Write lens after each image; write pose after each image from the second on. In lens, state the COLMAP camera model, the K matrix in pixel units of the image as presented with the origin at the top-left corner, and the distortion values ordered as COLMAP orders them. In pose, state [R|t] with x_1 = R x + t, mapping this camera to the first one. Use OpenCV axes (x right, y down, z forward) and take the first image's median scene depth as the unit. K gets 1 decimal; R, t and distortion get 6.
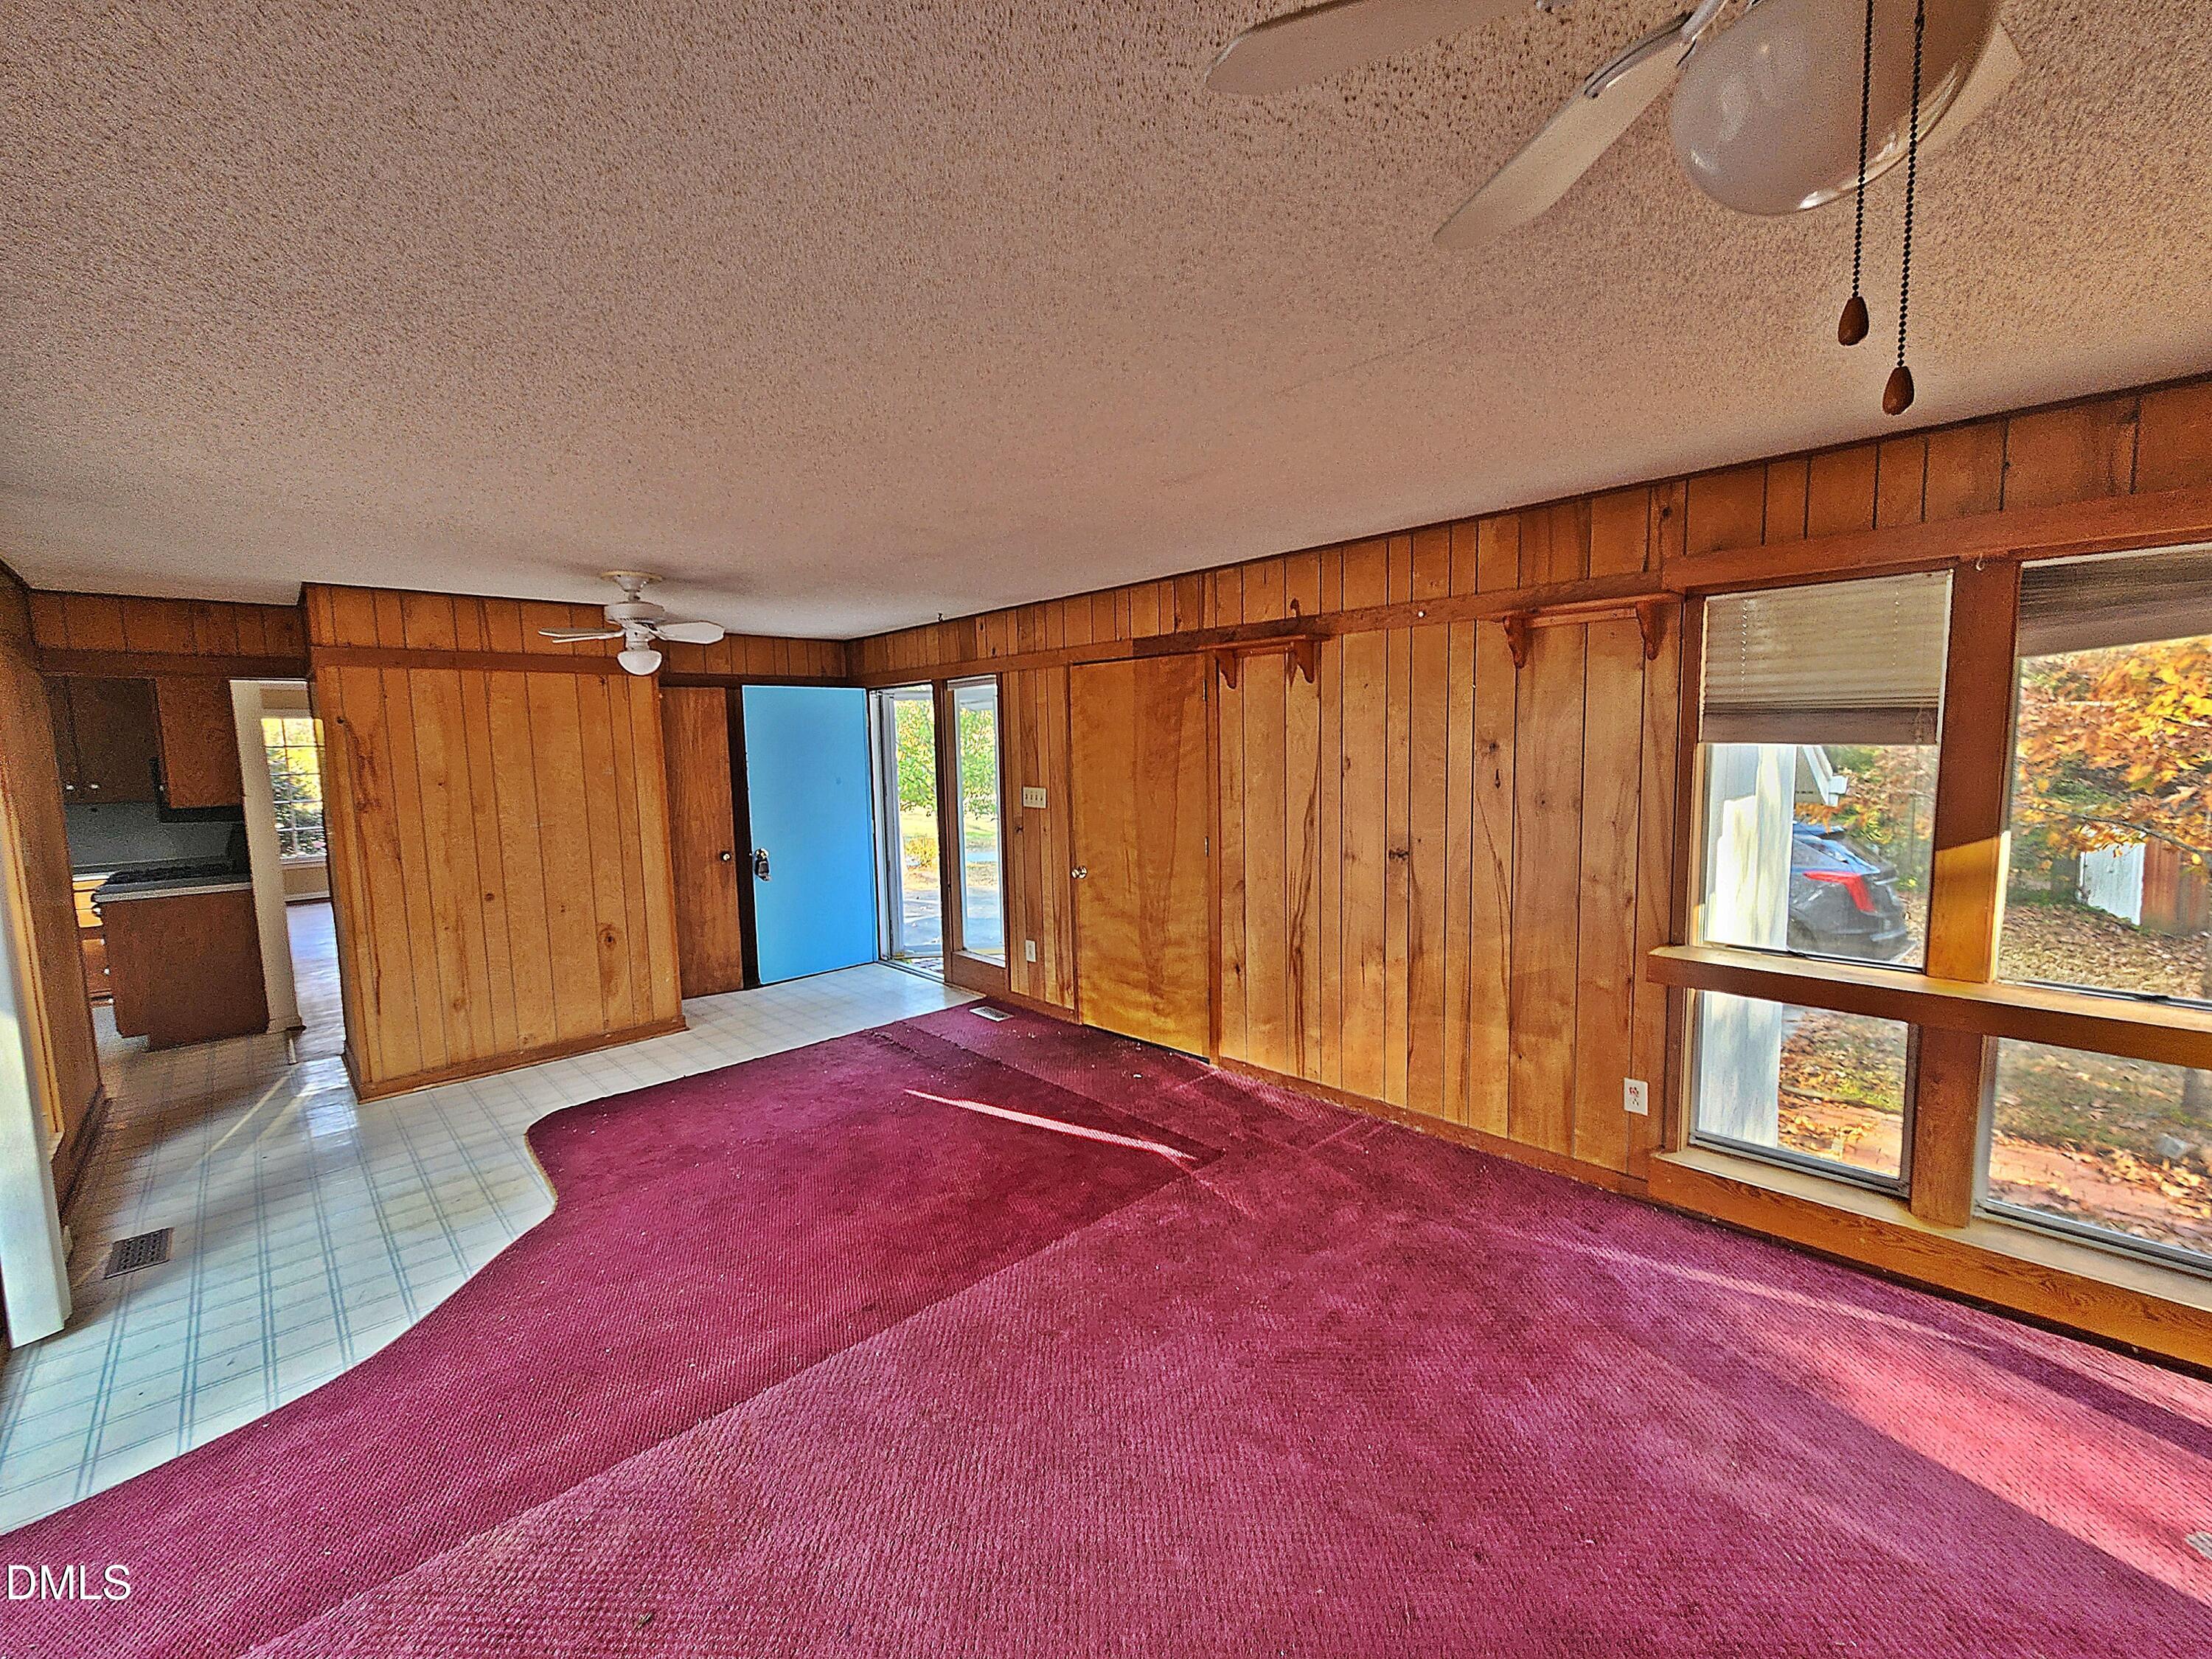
lens RADIAL K [[901.8, 0, 1090.1], [0, 901.8, 830.3], [0, 0, 1]] dist [0.000346, -0.000063]
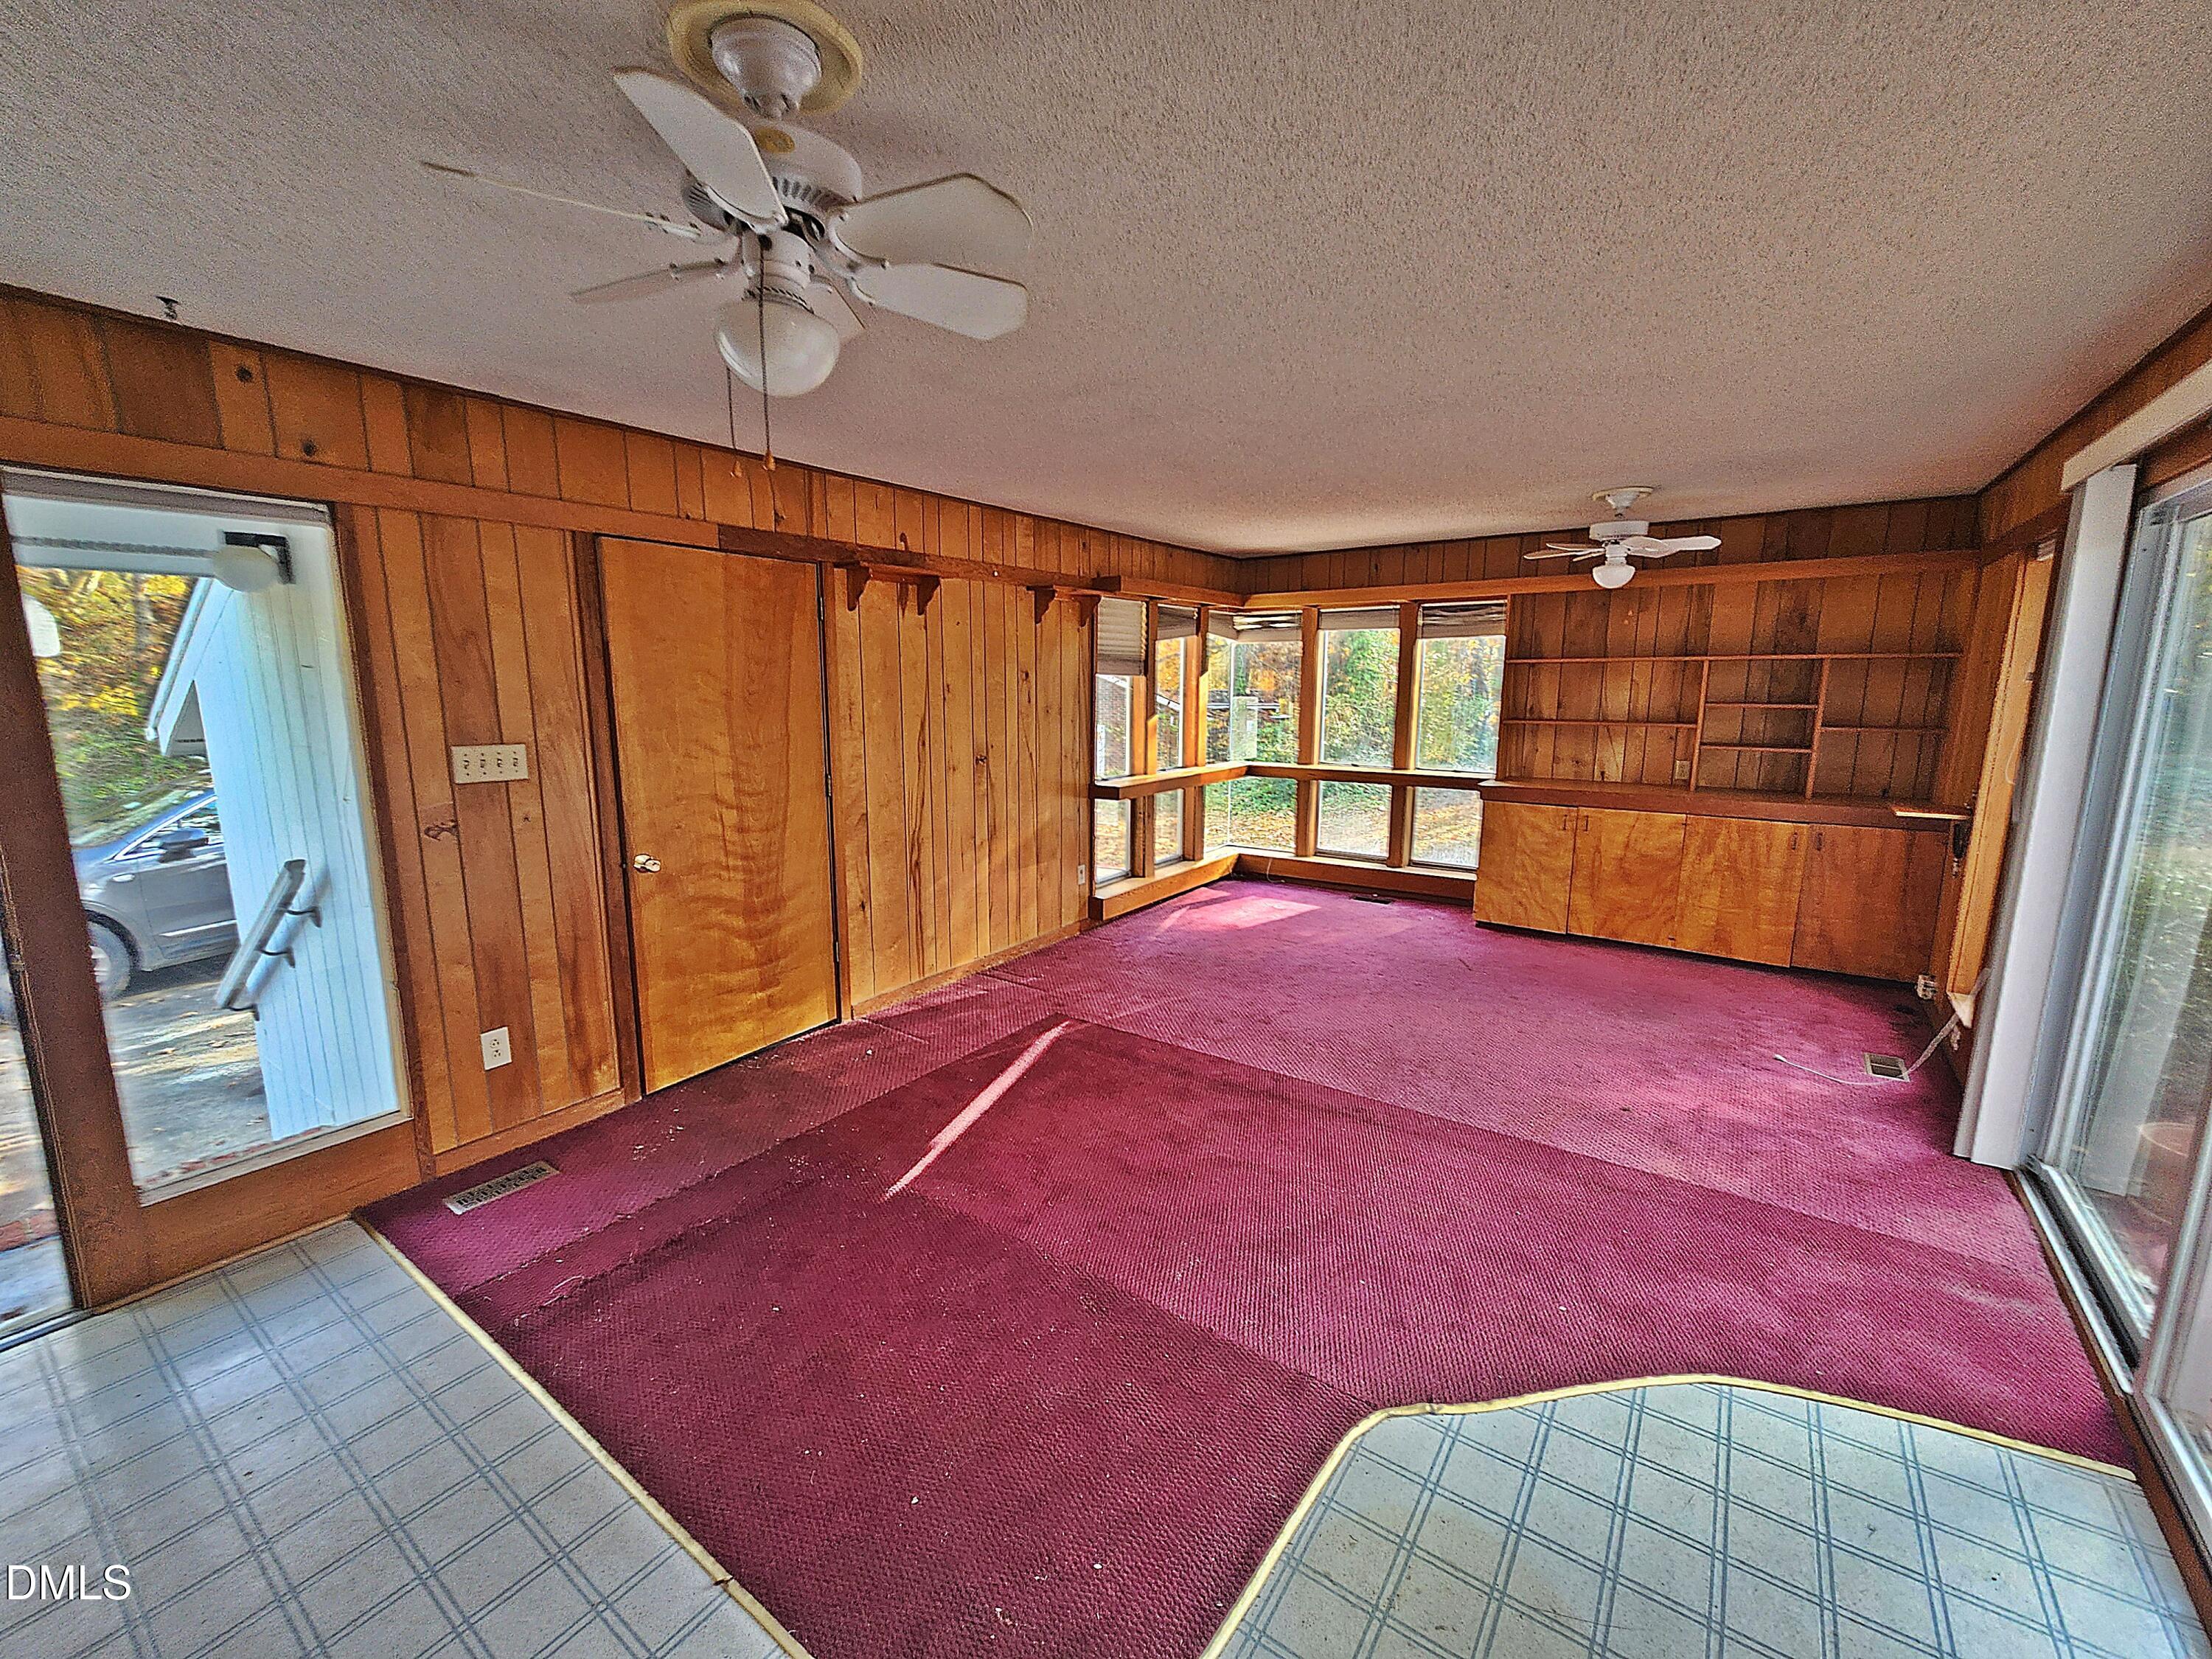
lens RADIAL K [[901.8, 0, 1090.1], [0, 901.8, 830.3], [0, 0, 1]] dist [0.000346, -0.000063]
pose [[-0.164943, -0.147550, 0.975204, -0.874042], [0.108896, 0.979978, 0.166690, -0.065887], [-0.980273, 0.133690, -0.145573, 0.969820]]
